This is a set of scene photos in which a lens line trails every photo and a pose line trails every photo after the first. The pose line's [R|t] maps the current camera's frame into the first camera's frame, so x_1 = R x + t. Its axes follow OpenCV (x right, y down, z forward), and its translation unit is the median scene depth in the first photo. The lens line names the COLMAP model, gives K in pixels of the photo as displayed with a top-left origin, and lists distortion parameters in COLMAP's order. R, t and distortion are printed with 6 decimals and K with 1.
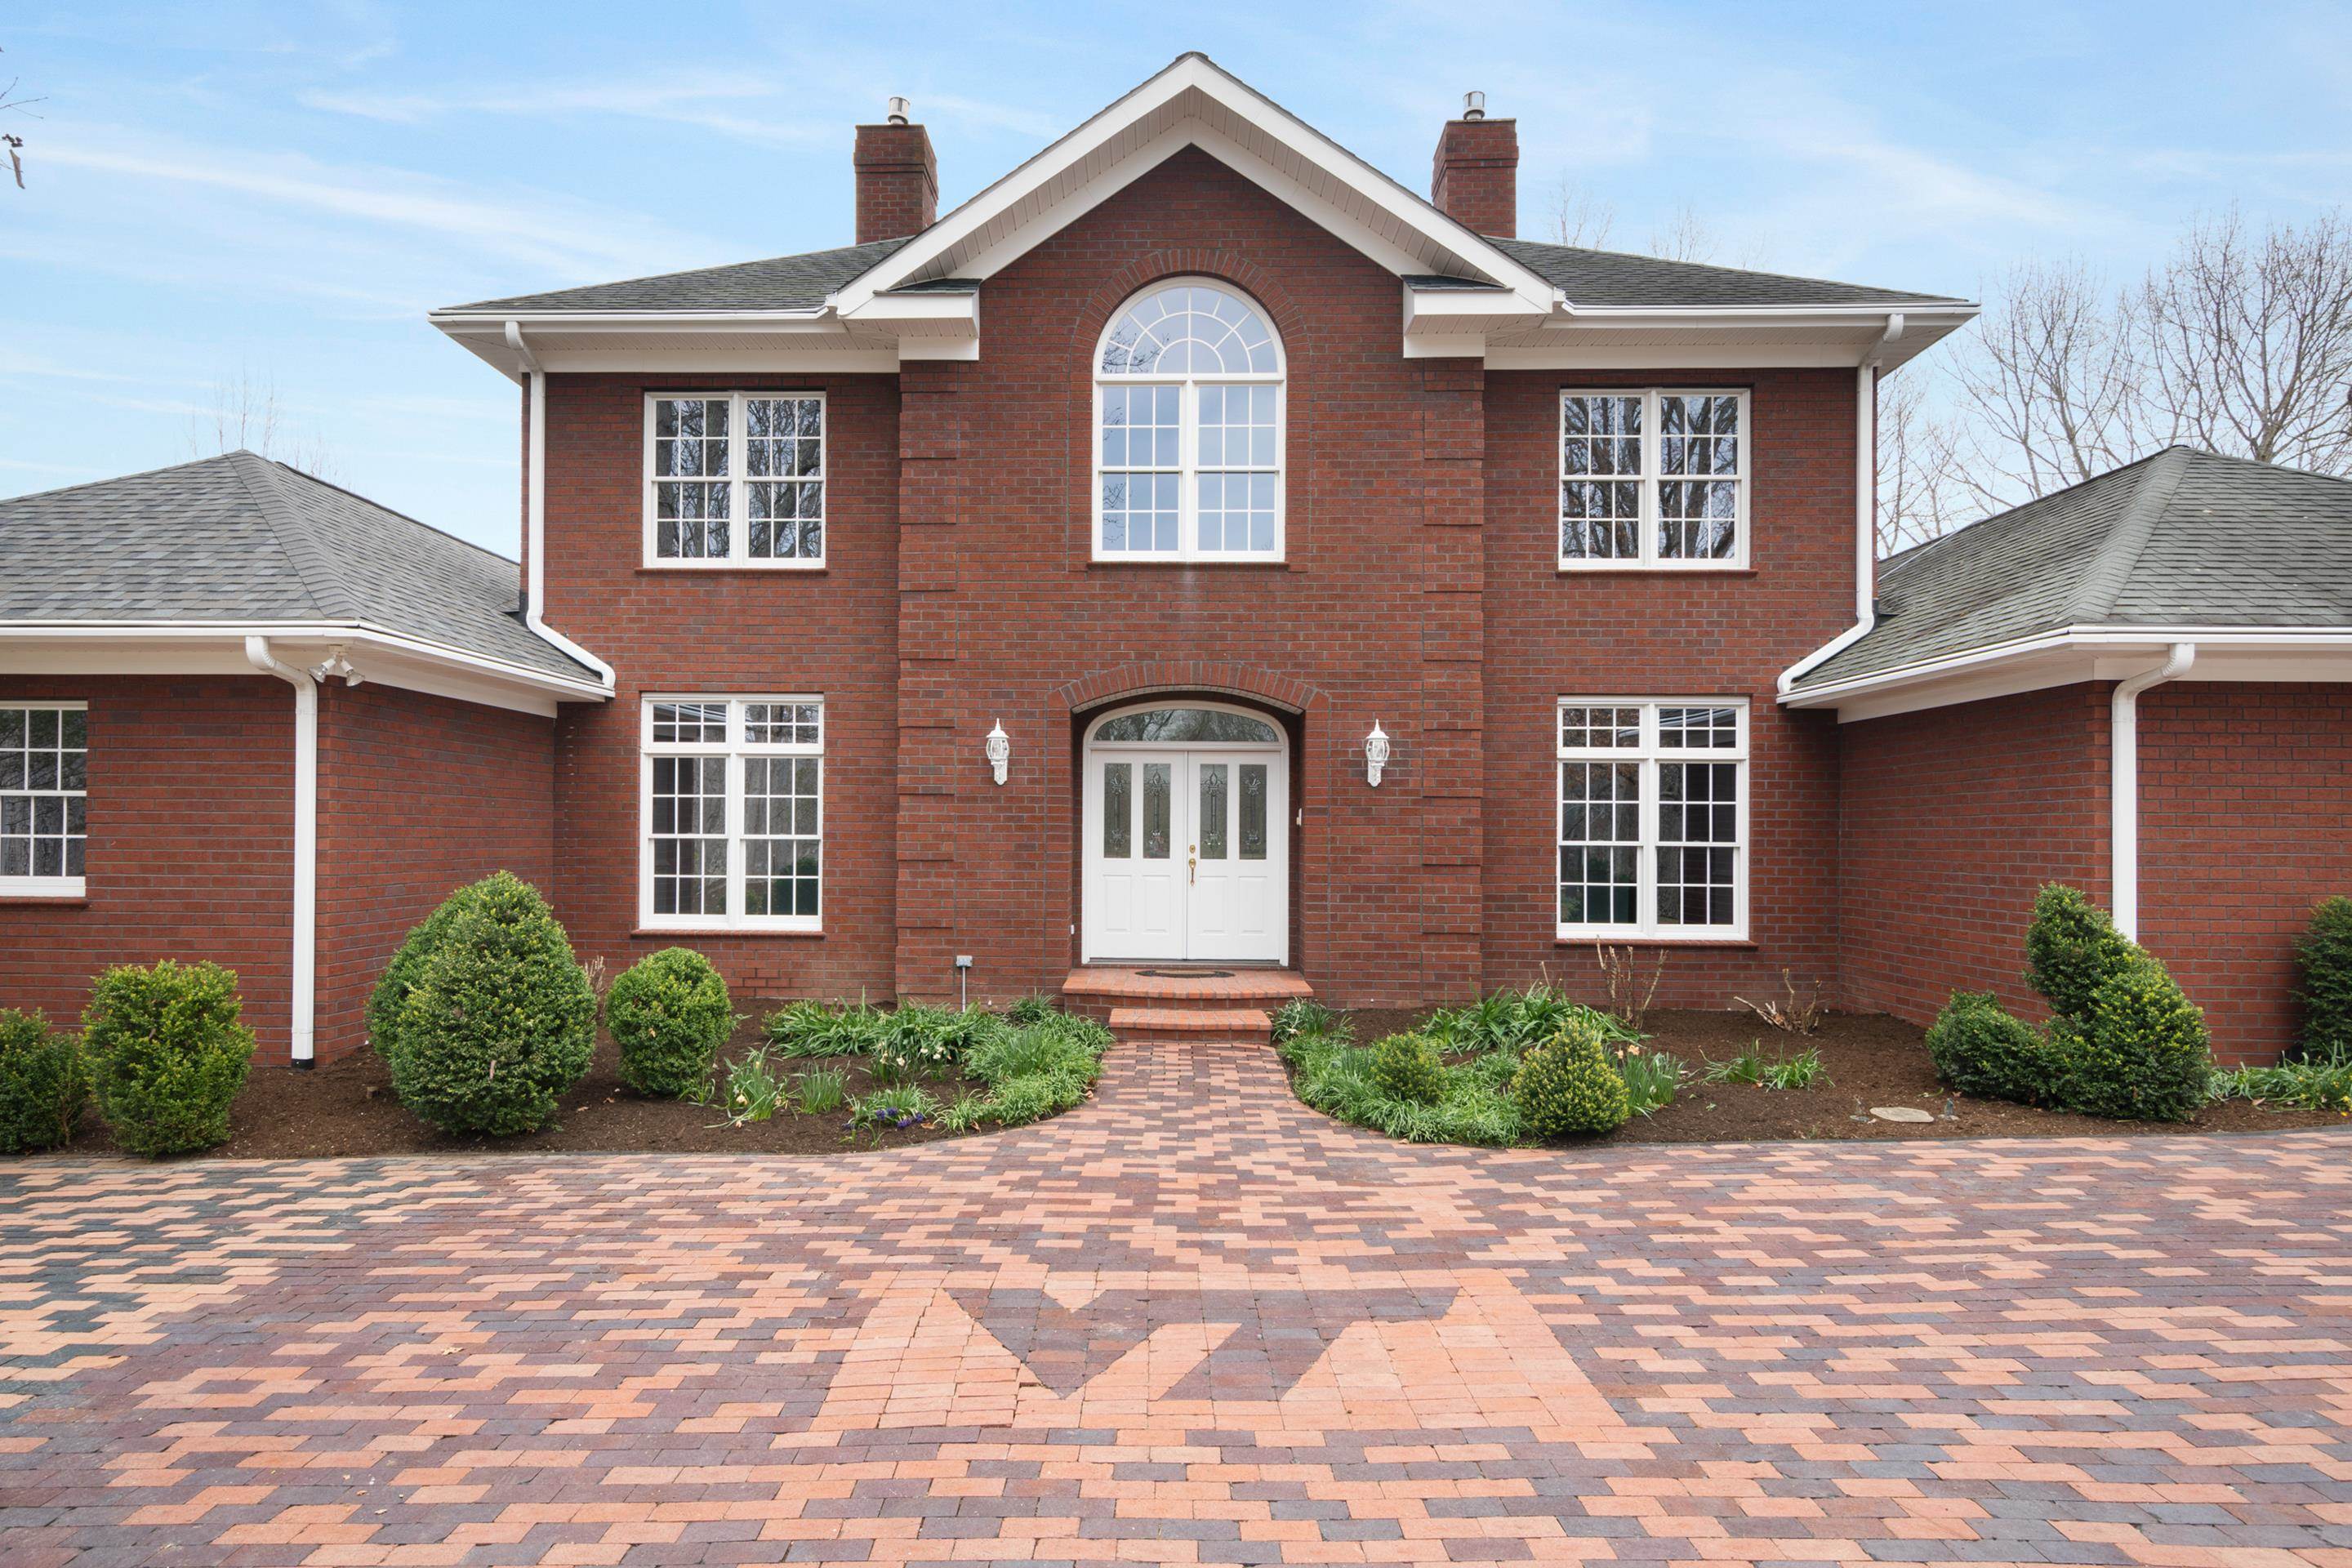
lens RADIAL K [[1223.6, 0, 1117.2], [0, 1223.6, 821.9], [0, 0, 1]] dist [-0.006056, 0.000082]
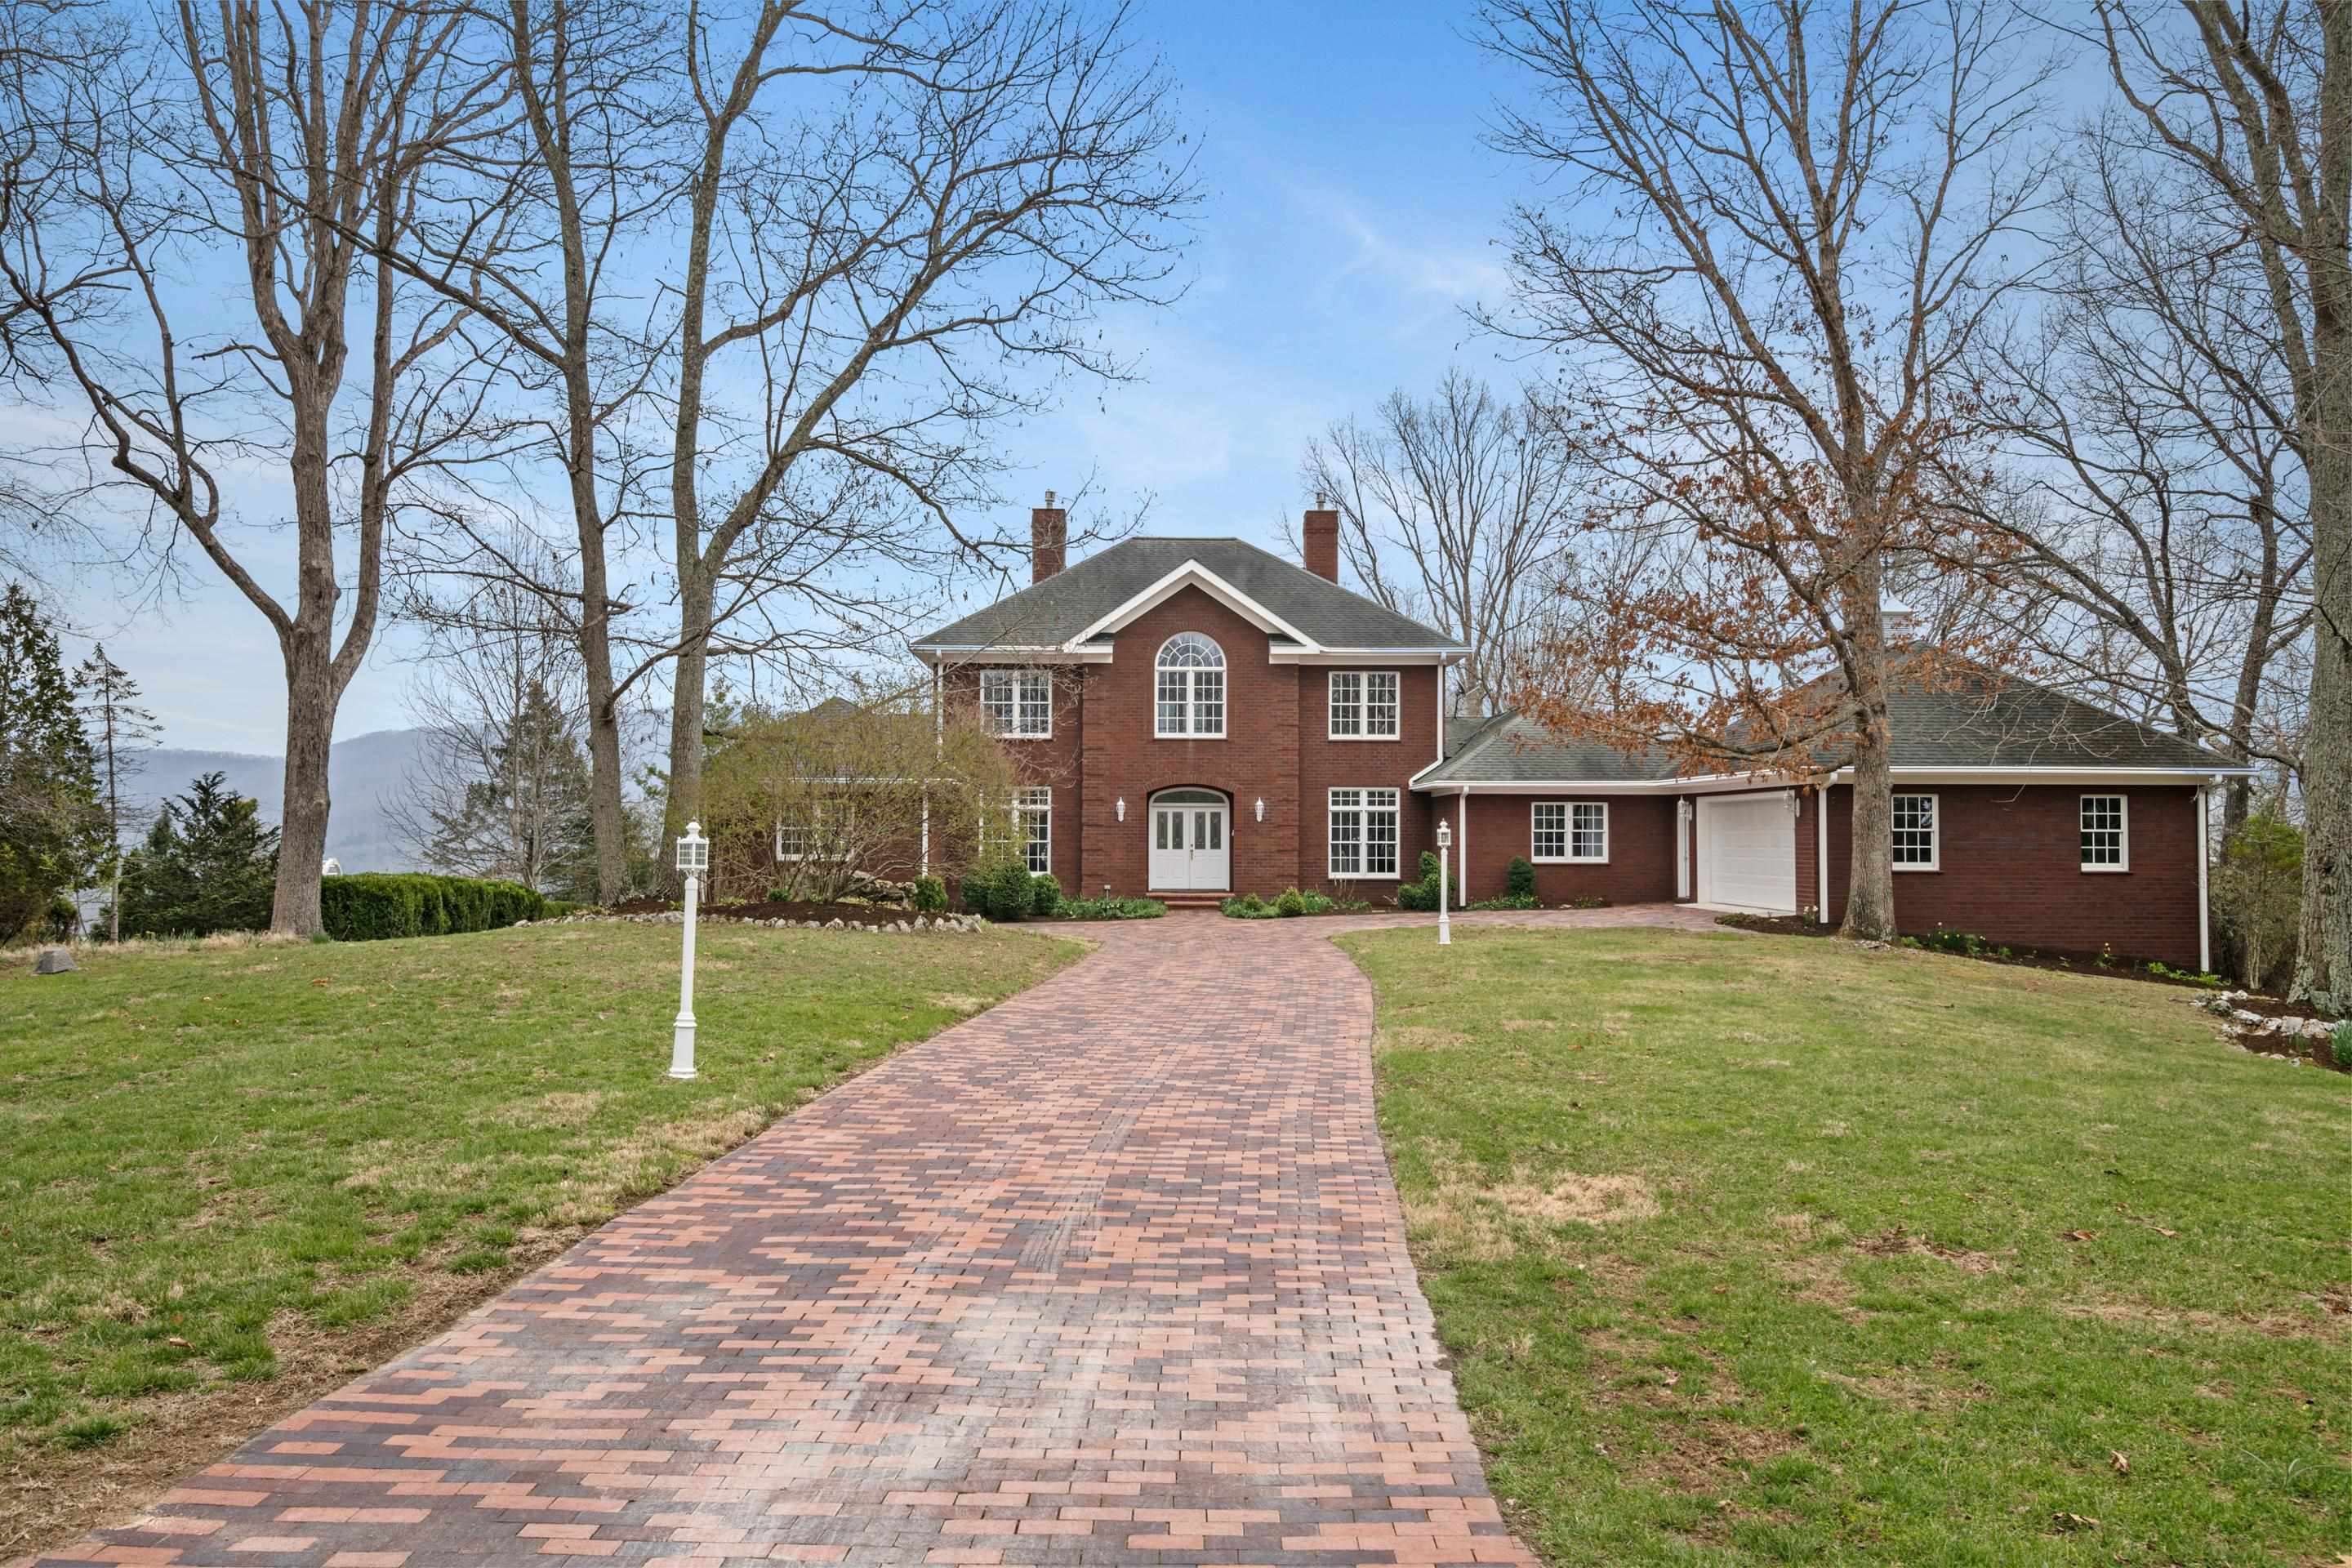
lens RADIAL K [[1754.9, 0, 1136.8], [0, 1754.9, 824.4], [0, 0, 1]] dist [0.034184, -0.020858]
pose [[0.998834, -0.003984, 0.048121, -0.244692], [0.004033, 0.999991, -0.000936, -0.019611], [-0.048117, 0.001129, 0.998841, -2.839547]]
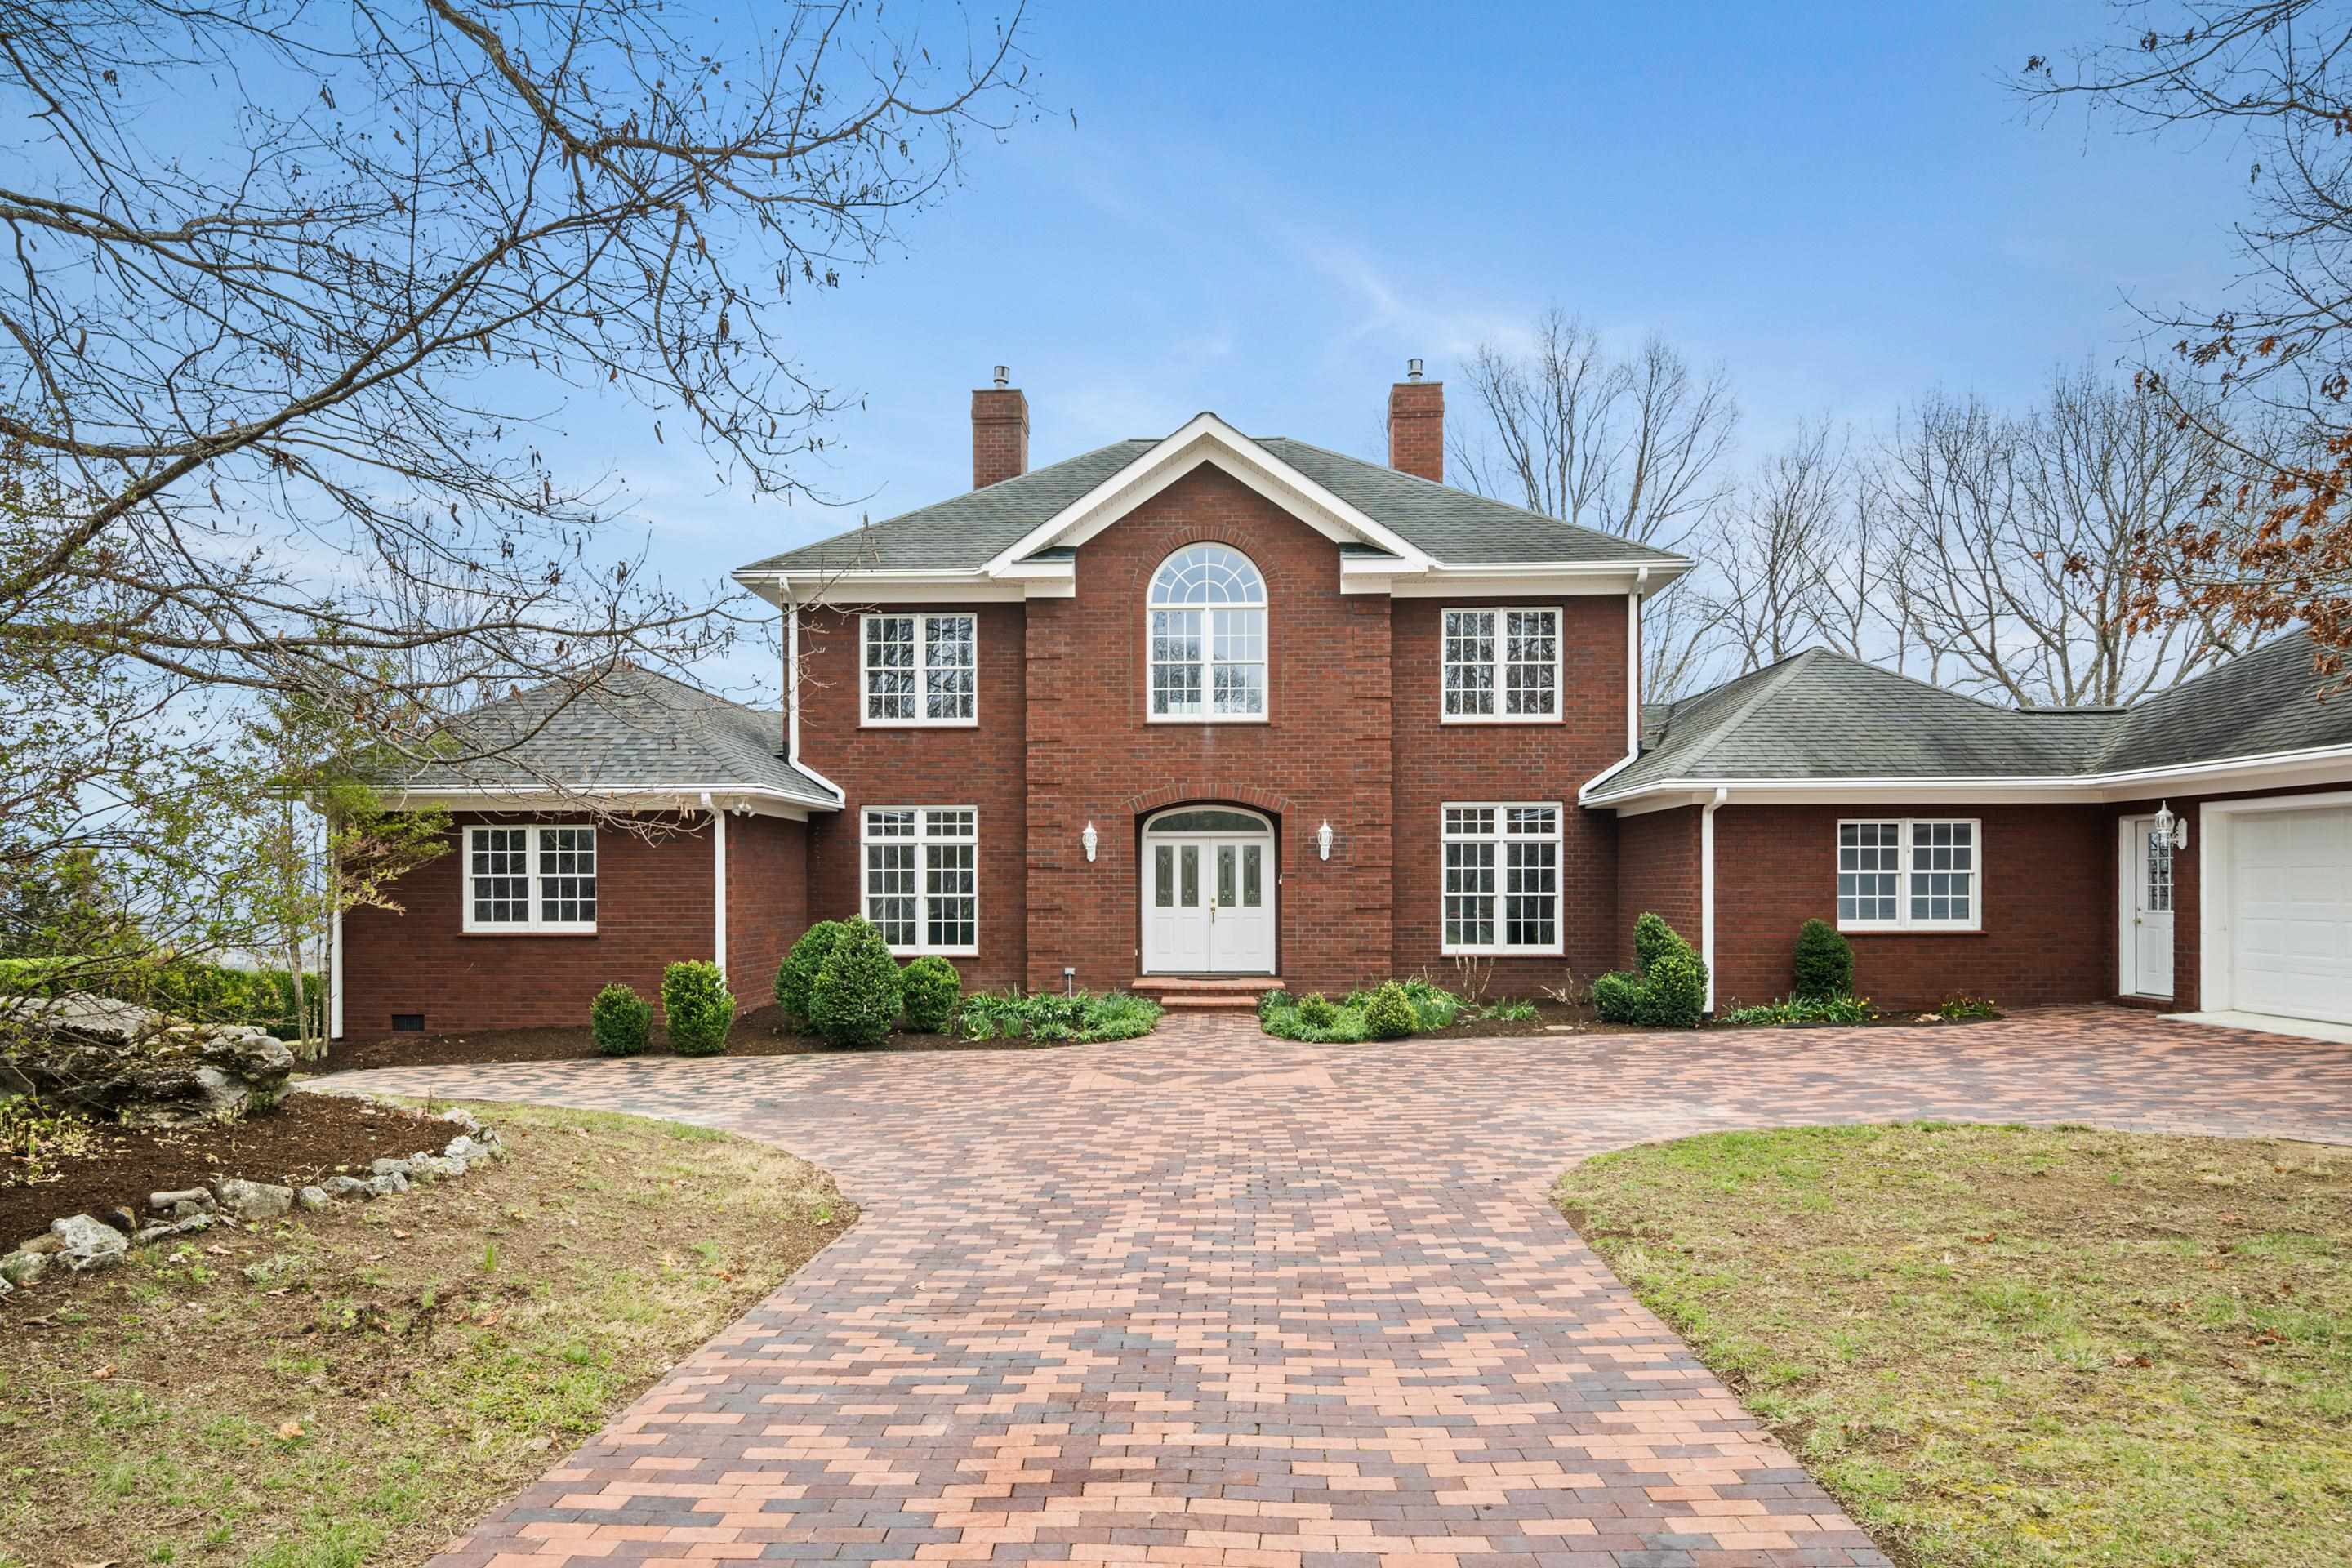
lens RADIAL K [[1333.8, 0, 1168.9], [0, 1333.8, 884.1], [0, 0, 1]] dist [0.012391, -0.017357]
pose [[0.999937, -0.010211, 0.004658, -0.002384], [0.010186, 0.999933, 0.005488, -0.009531], [-0.004714, -0.005440, 0.999974, -0.741279]]
